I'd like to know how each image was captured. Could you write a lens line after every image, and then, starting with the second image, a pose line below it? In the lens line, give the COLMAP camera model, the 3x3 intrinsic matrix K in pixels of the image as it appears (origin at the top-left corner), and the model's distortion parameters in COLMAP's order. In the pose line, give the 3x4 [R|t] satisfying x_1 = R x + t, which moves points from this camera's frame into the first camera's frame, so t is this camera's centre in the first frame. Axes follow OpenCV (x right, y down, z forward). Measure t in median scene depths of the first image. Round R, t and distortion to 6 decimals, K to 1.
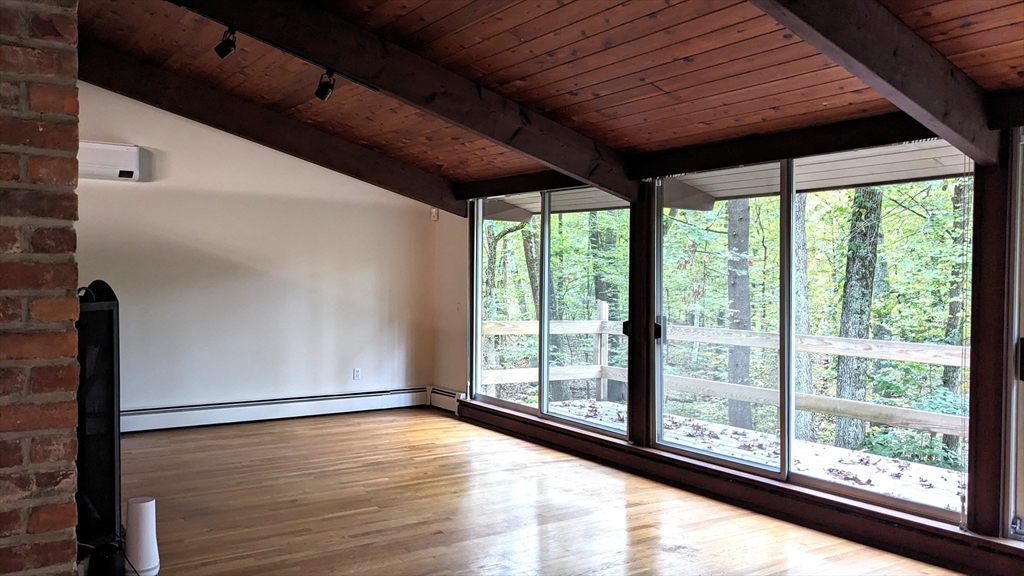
lens RADIAL K [[816.4, 0, 512.0], [0, 816.4, 288.0], [0, 0, 1]] dist [0.030892, -0.003168]
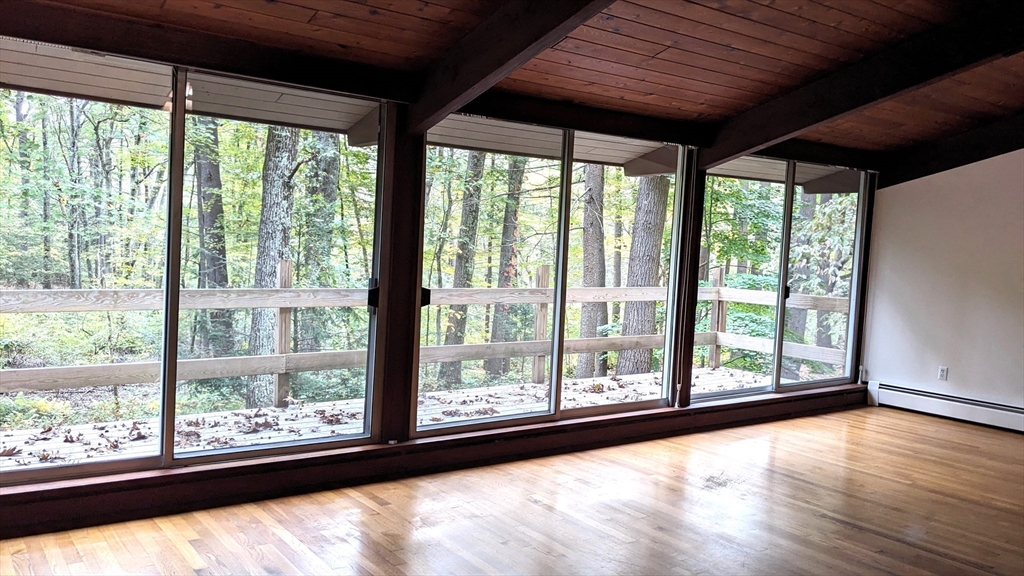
lens RADIAL K [[816.4, 0, 512.0], [0, 816.4, 288.0], [0, 0, 1]] dist [0.030892, -0.003168]
pose [[0.015662, -0.076904, 0.996915, -0.754718], [-0.021868, 0.996773, 0.077237, -0.027565], [-0.999638, -0.023010, 0.013930, 1.040547]]
